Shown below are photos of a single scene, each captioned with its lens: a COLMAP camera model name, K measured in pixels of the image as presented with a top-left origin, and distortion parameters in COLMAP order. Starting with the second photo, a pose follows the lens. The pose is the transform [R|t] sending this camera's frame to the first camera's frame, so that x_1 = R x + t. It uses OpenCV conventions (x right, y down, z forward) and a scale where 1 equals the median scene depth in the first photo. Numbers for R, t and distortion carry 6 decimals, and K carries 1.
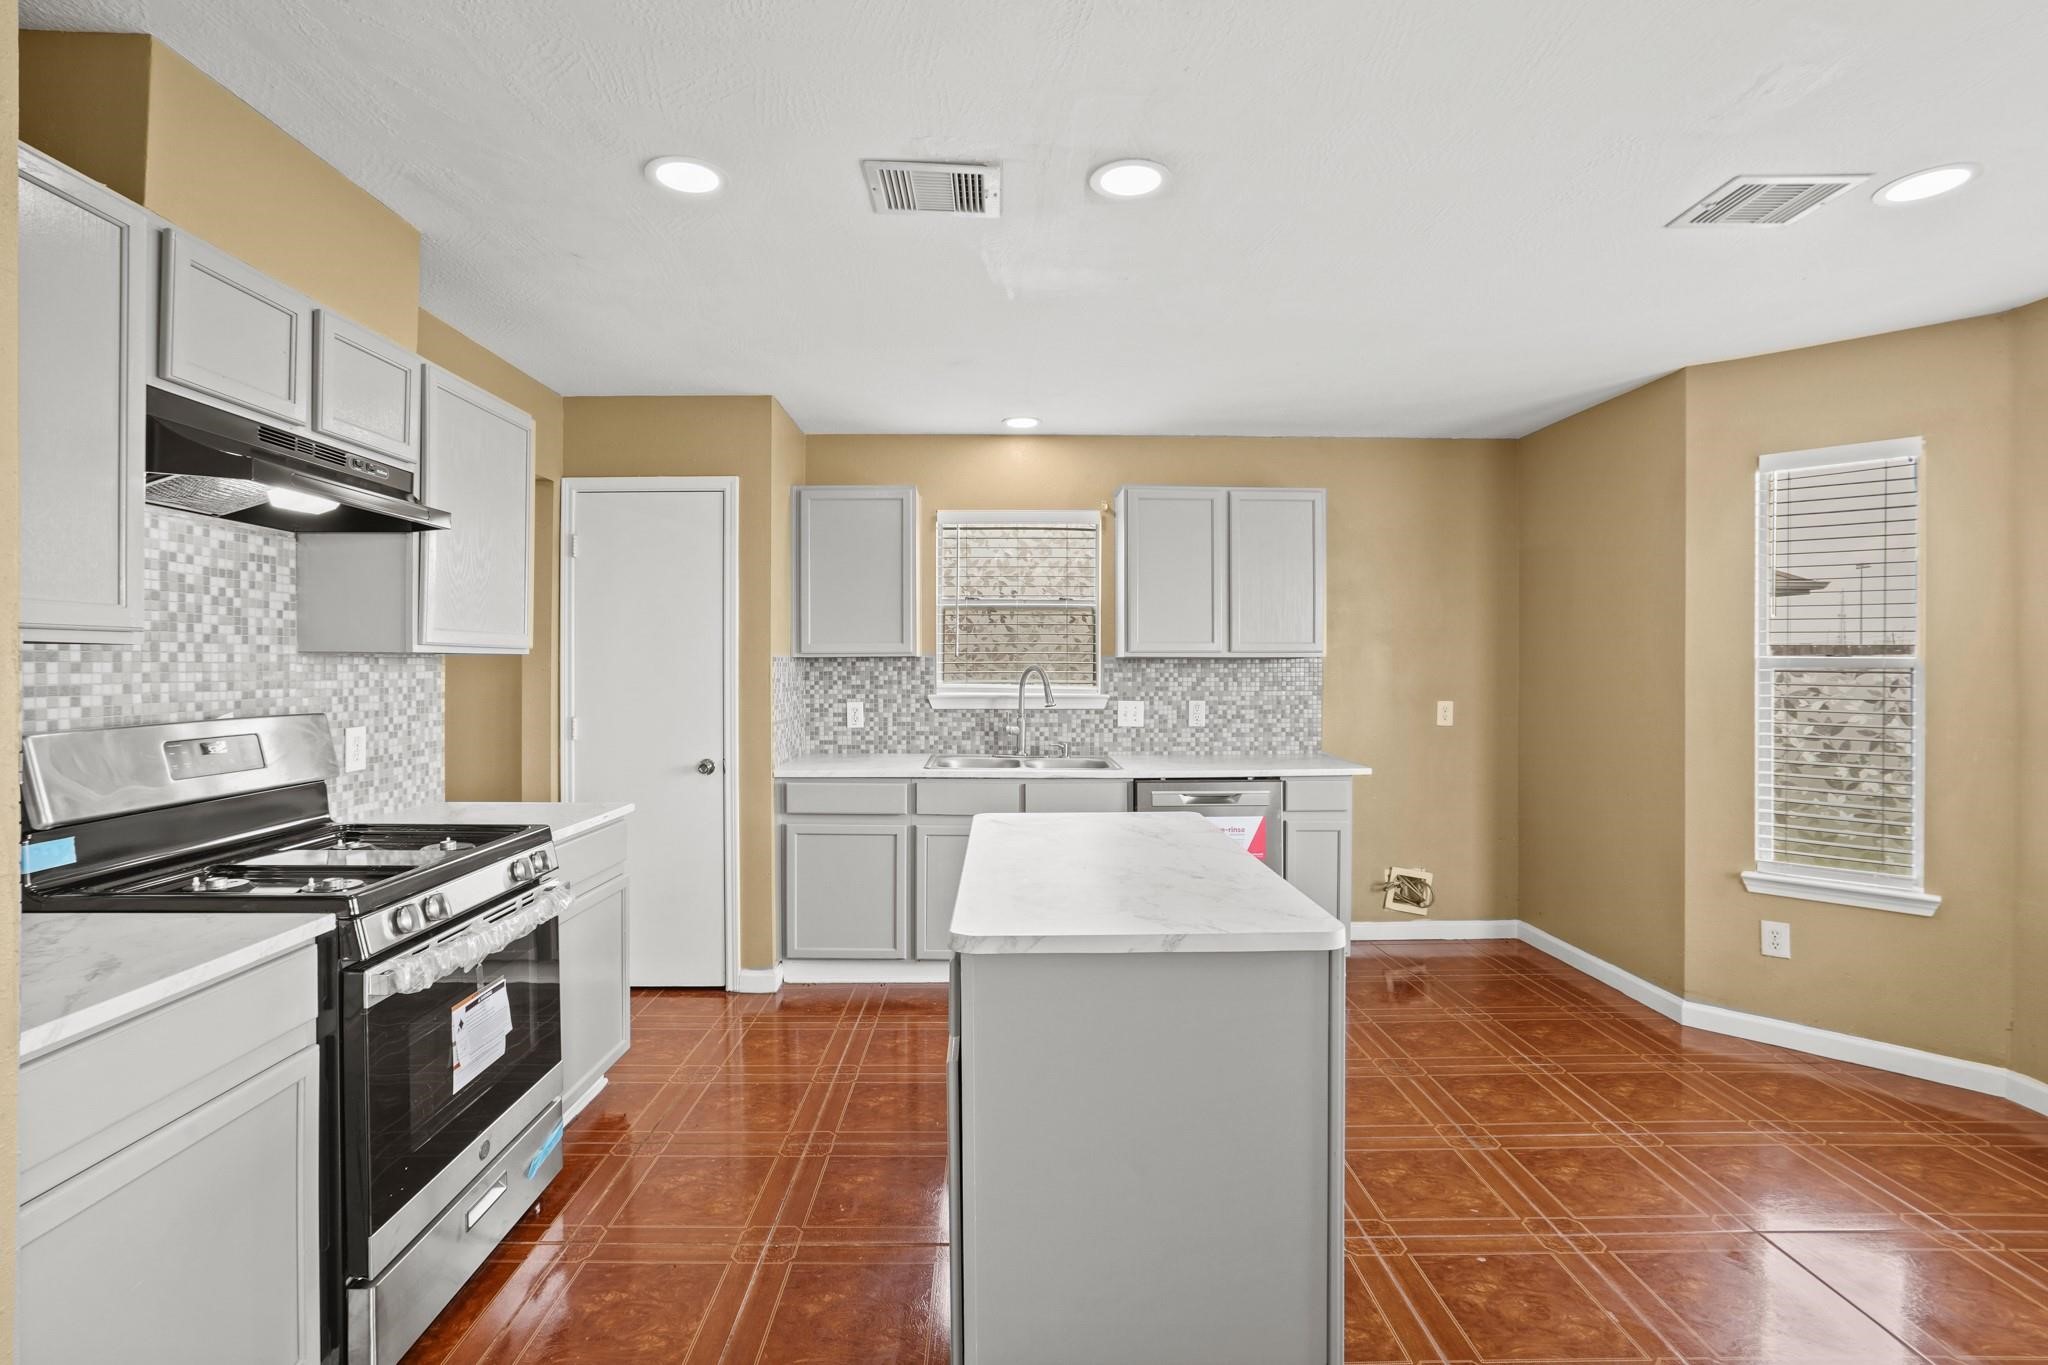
lens RADIAL K [[952.7, 0, 1018.0], [0, 952.7, 662.5], [0, 0, 1]] dist [-0.035229, 0.010916]
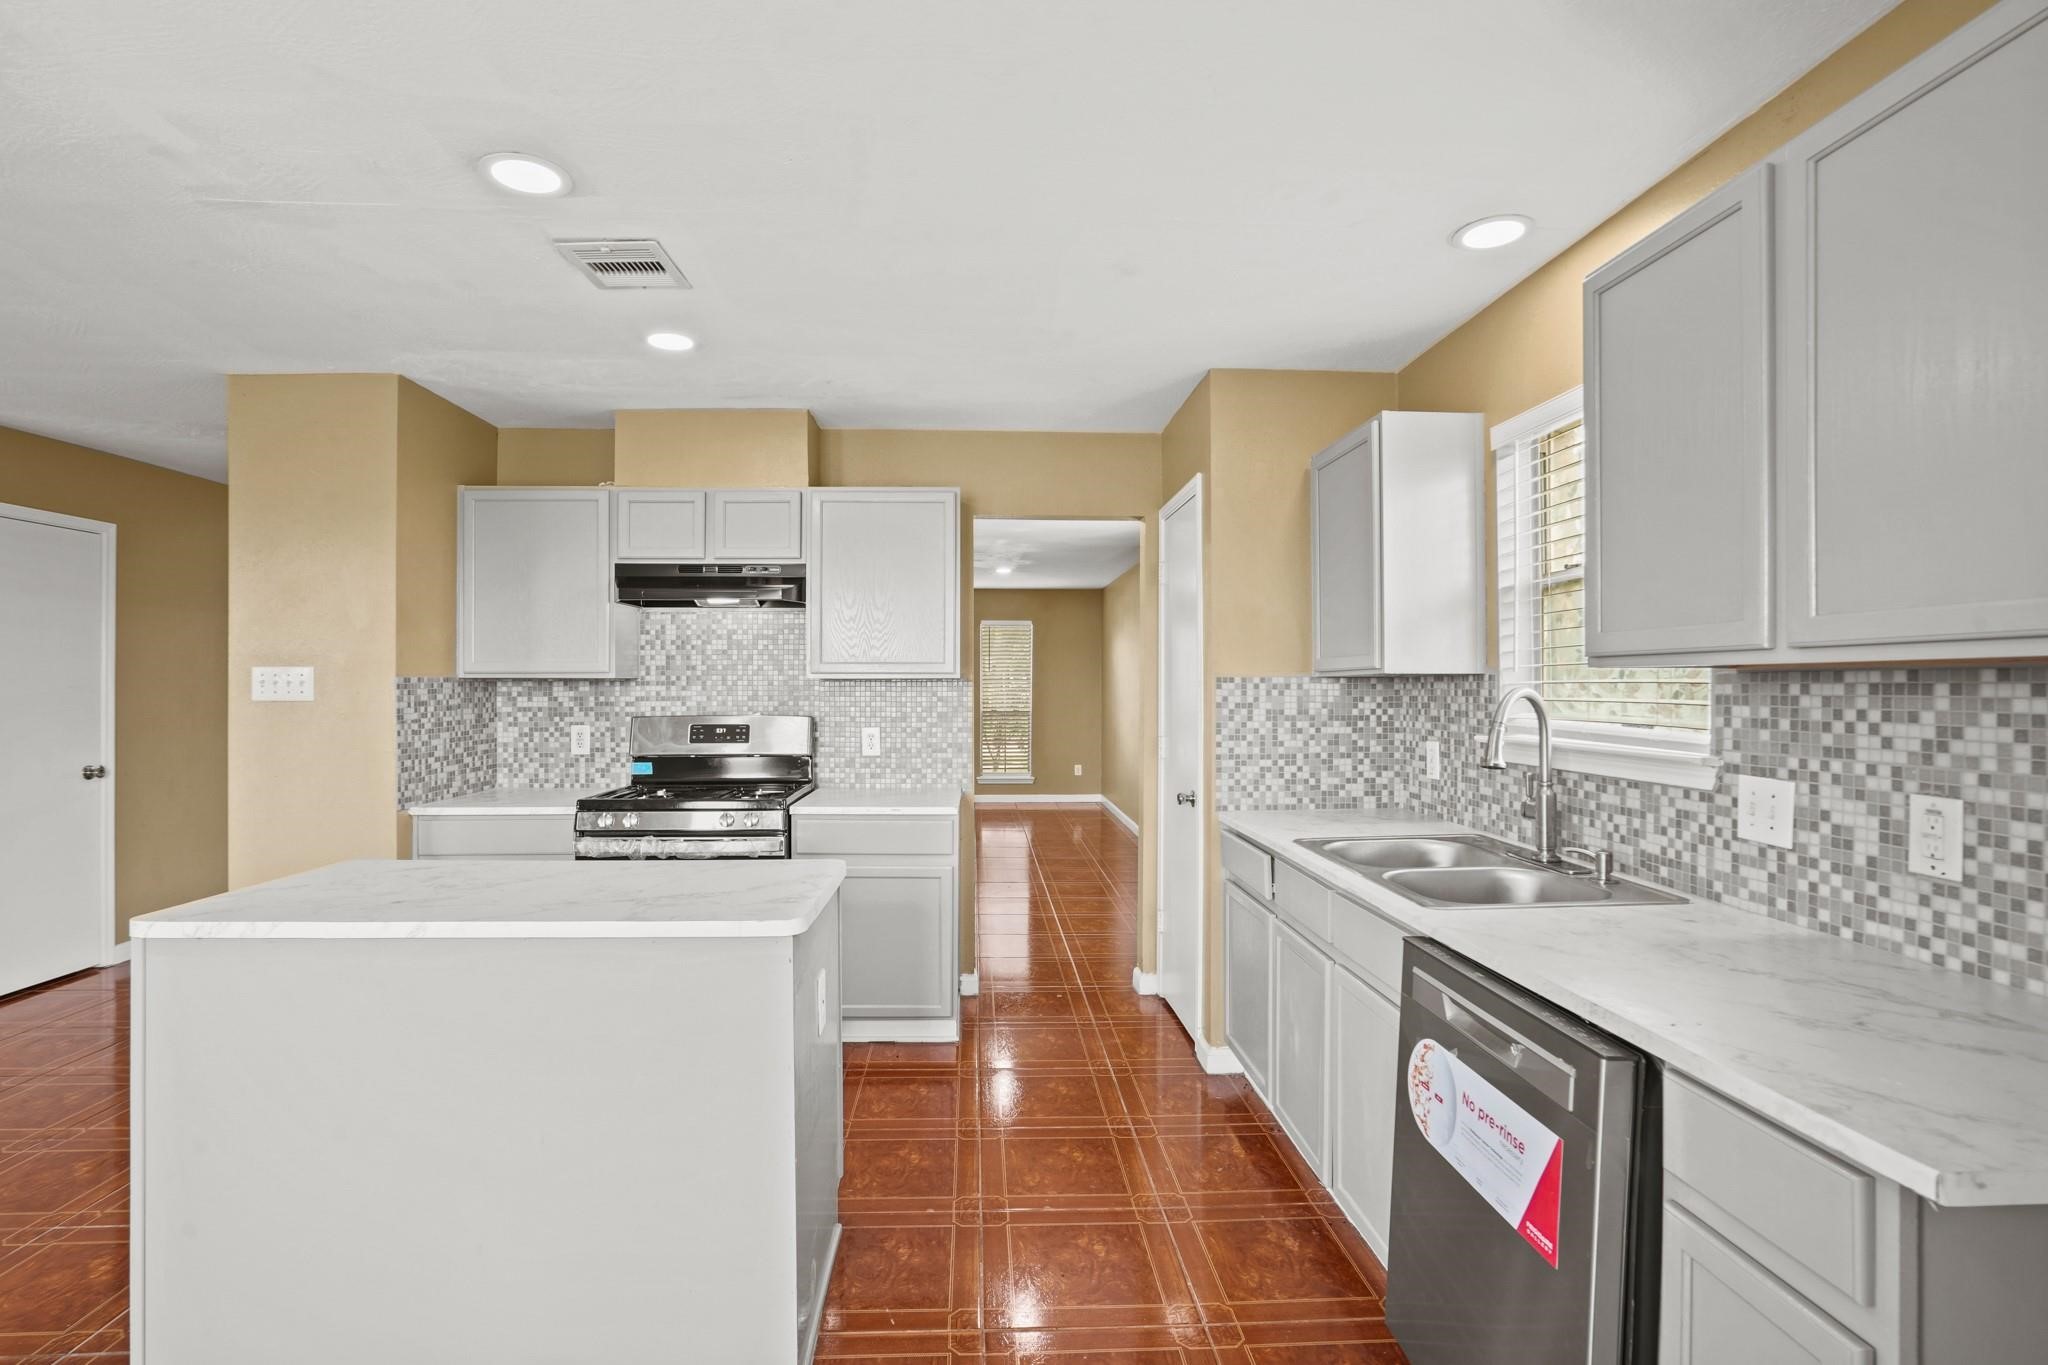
lens RADIAL K [[952.7, 0, 1012.1], [0, 952.7, 680.7], [0, 0, 1]] dist [-0.035229, 0.010916]
pose [[0.026047, -0.006848, -0.999637, 0.504227], [0.002855, 0.999973, -0.006776, 0.002031], [0.999657, -0.002678, 0.026066, 0.691042]]
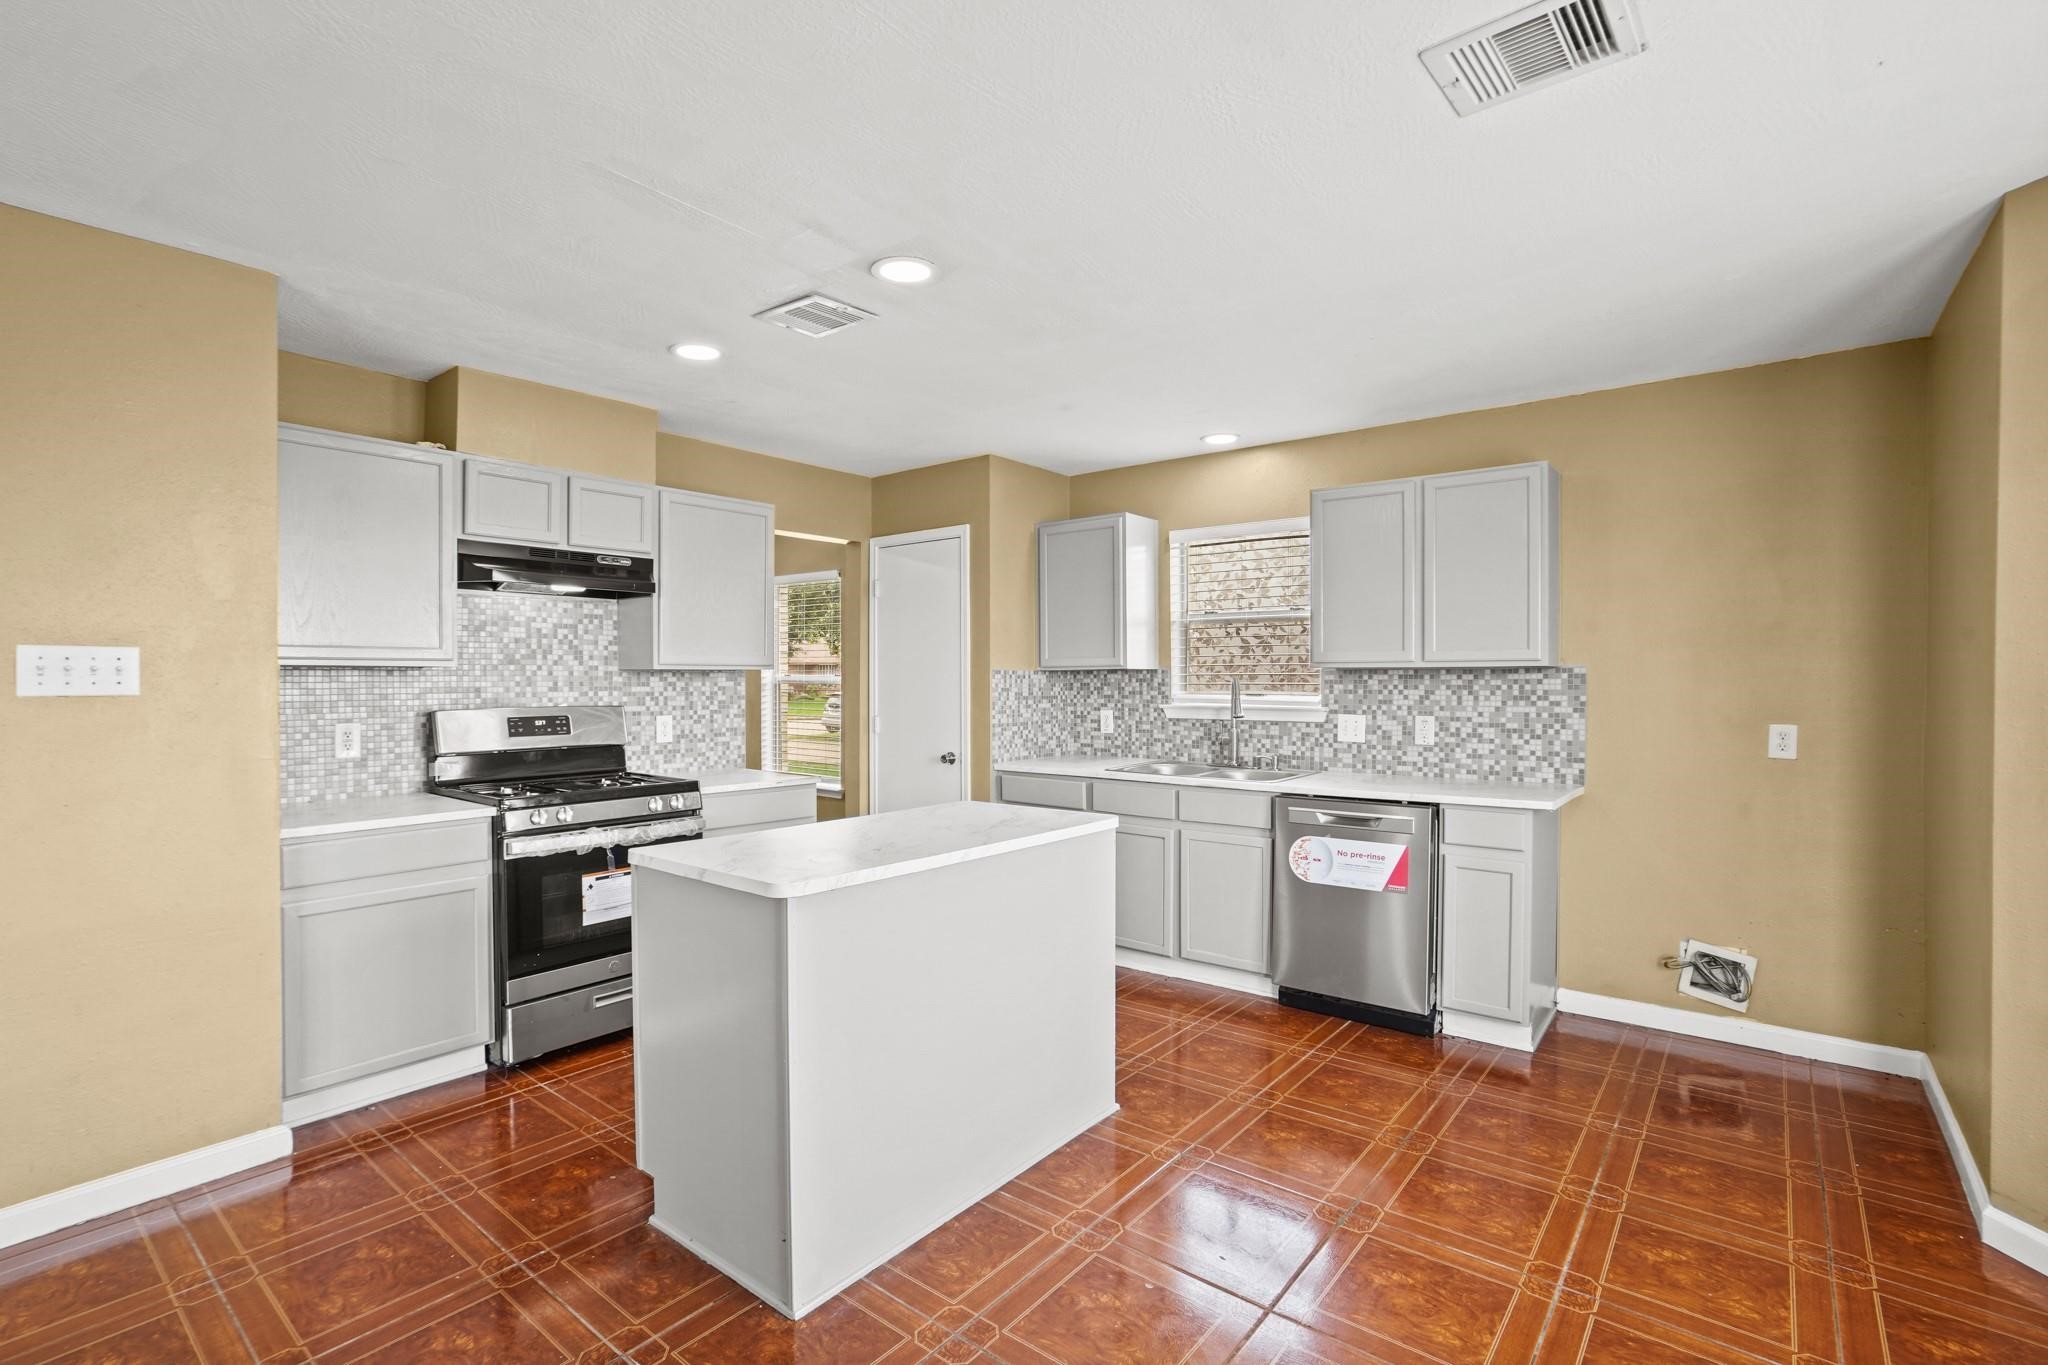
lens RADIAL K [[952.7, 0, 1020.2], [0, 952.7, 681.9], [0, 0, 1]] dist [-0.035229, 0.010916]
pose [[0.766474, 0.000155, -0.642275, 0.475395], [0.003493, 0.999984, 0.004410, 0.003163], [0.642266, -0.005624, 0.766462, 0.078956]]
